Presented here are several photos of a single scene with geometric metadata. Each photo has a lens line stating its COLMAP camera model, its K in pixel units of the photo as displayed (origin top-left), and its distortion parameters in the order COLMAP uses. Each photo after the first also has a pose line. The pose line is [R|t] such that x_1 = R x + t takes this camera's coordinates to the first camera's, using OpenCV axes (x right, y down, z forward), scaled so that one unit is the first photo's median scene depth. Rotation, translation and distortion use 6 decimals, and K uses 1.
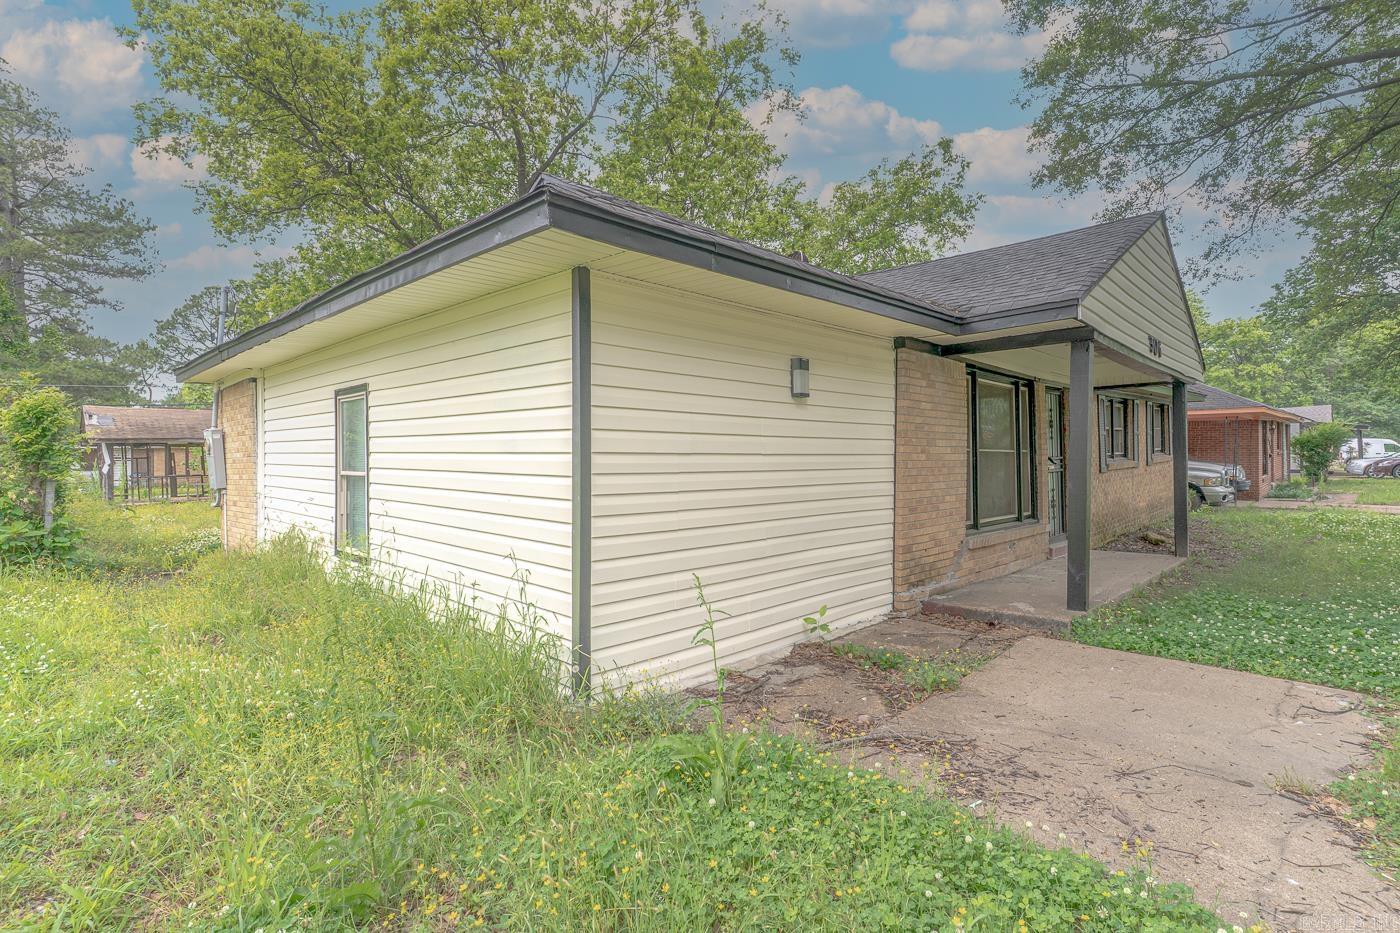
lens RADIAL K [[675.3, 0, 700.0], [0, 675.3, 466.5], [0, 0, 1]] dist [-0.001580, -0.000042]
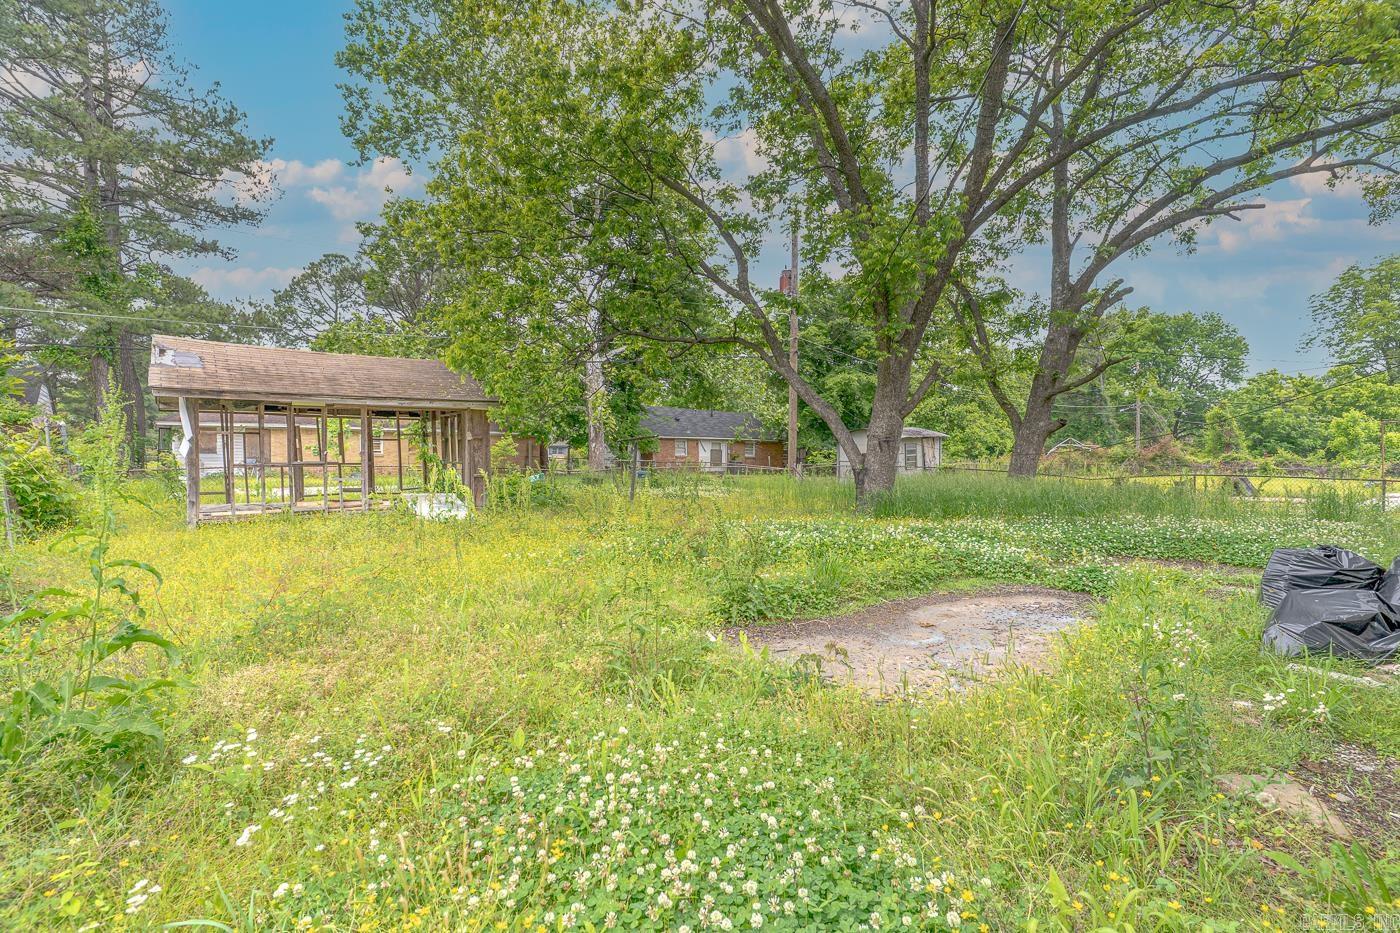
lens RADIAL K [[675.3, 0, 700.0], [0, 675.3, 466.5], [0, 0, 1]] dist [-0.001580, -0.000042]
pose [[0.993451, 0.007556, -0.114010, -0.375330], [-0.006526, 0.999935, 0.009402, 0.008564], [0.114074, -0.008596, 0.993435, 0.463930]]
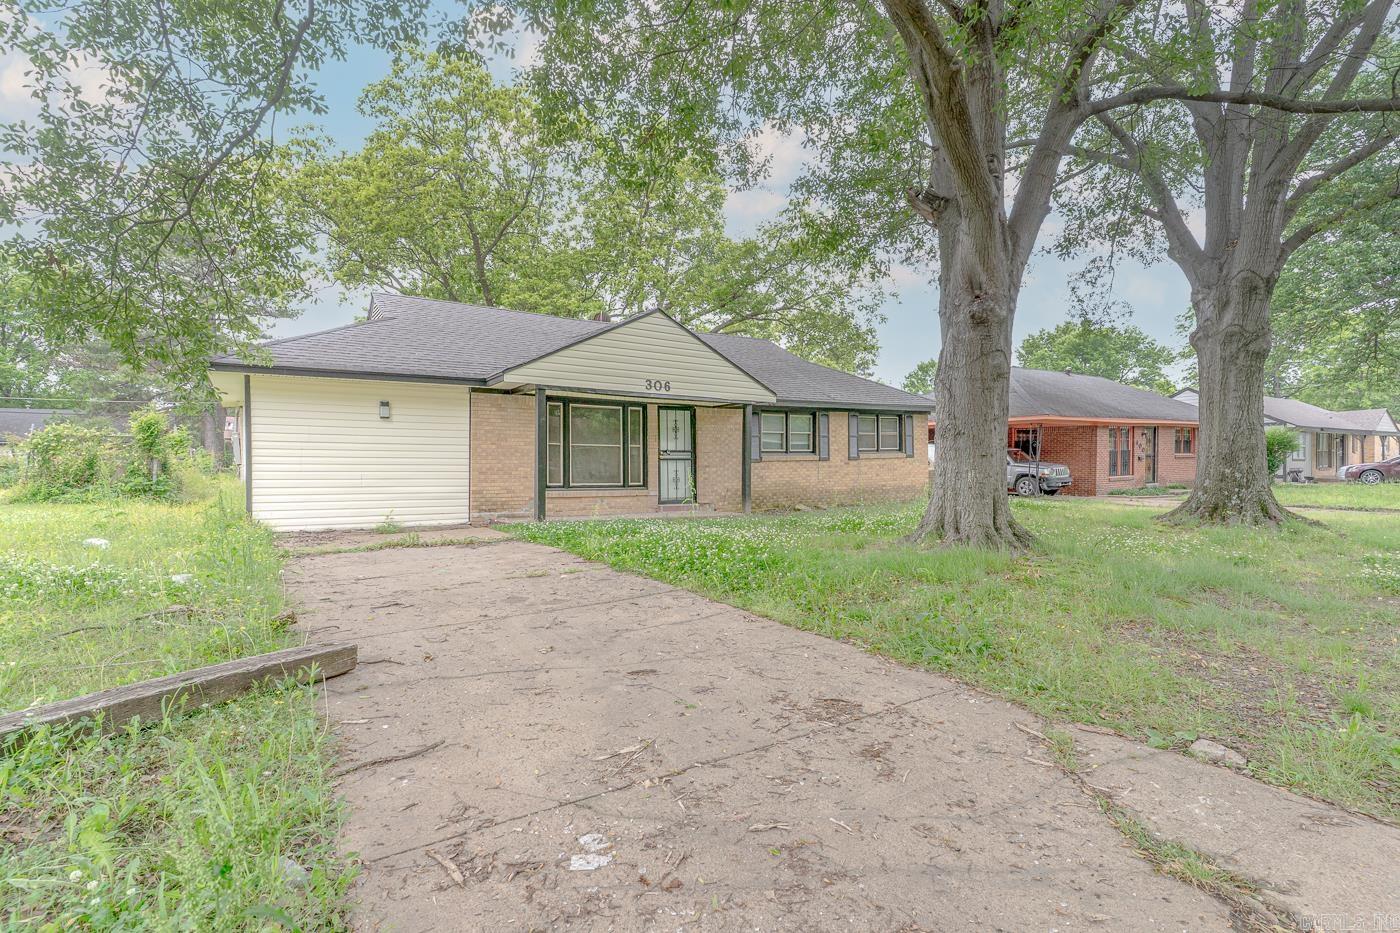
lens RADIAL K [[675.3, 0, 700.0], [0, 675.3, 466.5], [0, 0, 1]] dist [-0.001580, -0.000042]
pose [[0.979486, 0.011296, -0.201194, 0.903096], [-0.012514, 0.999910, -0.004785, 0.031504], [0.201122, 0.007205, 0.979540, -0.558227]]
